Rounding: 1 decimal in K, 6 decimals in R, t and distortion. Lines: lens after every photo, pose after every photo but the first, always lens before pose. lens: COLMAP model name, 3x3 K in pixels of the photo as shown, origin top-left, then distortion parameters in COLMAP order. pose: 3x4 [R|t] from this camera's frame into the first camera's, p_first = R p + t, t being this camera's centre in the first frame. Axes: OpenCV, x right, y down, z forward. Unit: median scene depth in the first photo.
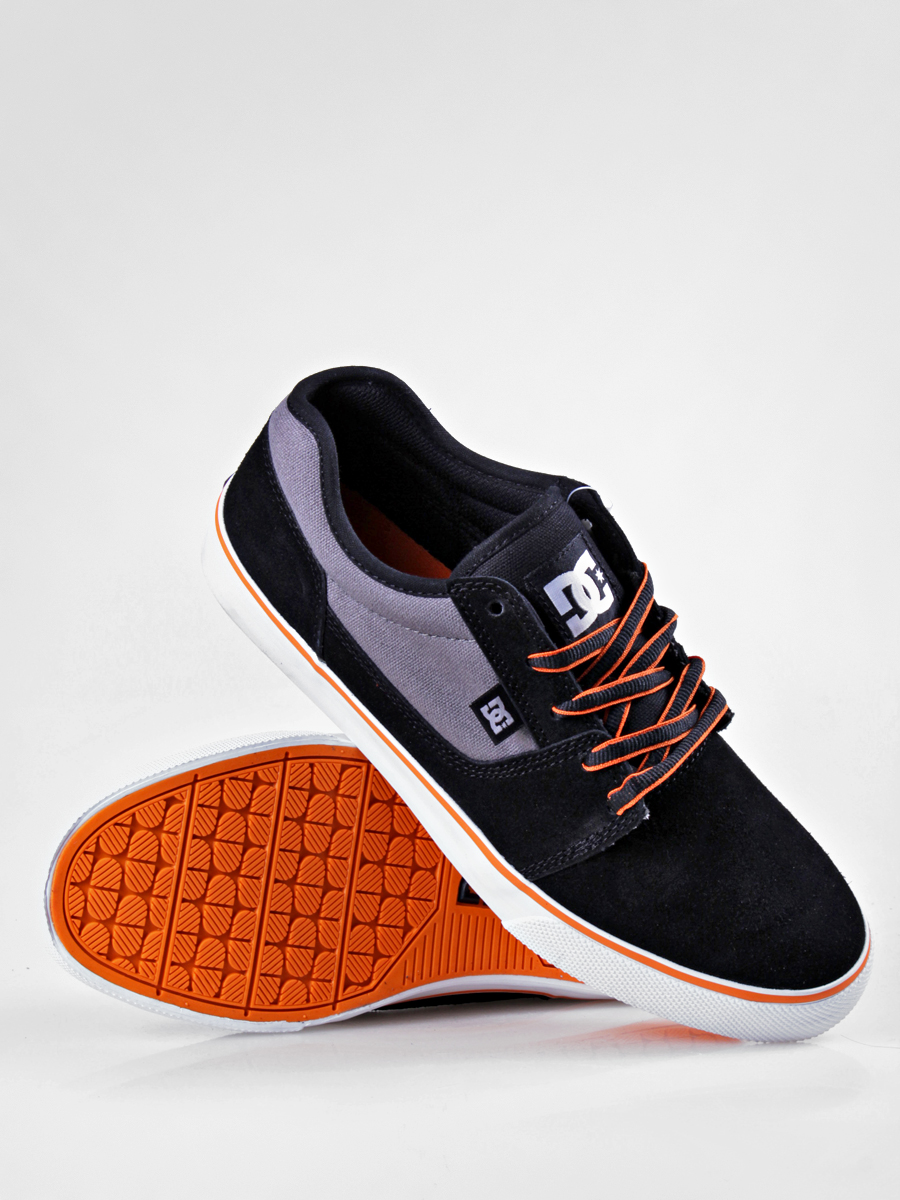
lens RADIAL K [[3004.9, 0, 450.0], [0, 3004.9, 600.0], [0, 0, 1]] dist [-0.010078, 0.462601]
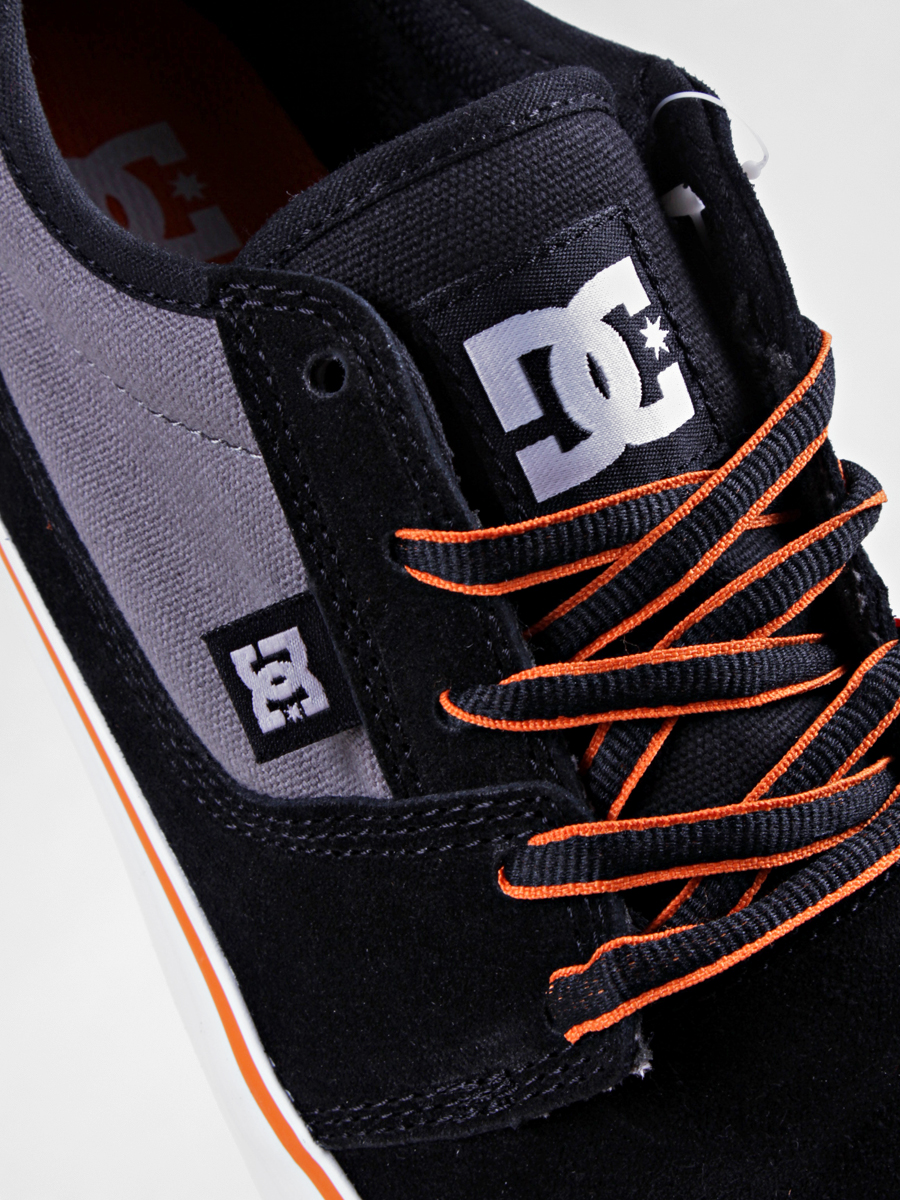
lens RADIAL K [[3004.9, 0, 450.0], [0, 3004.9, 600.0], [0, 0, 1]] dist [-0.010078, 0.462601]
pose [[0.959709, 0.198052, -0.199333, 0.100797], [-0.182398, 0.978698, 0.094235, -0.006833], [0.213750, -0.054081, 0.975390, 0.666854]]
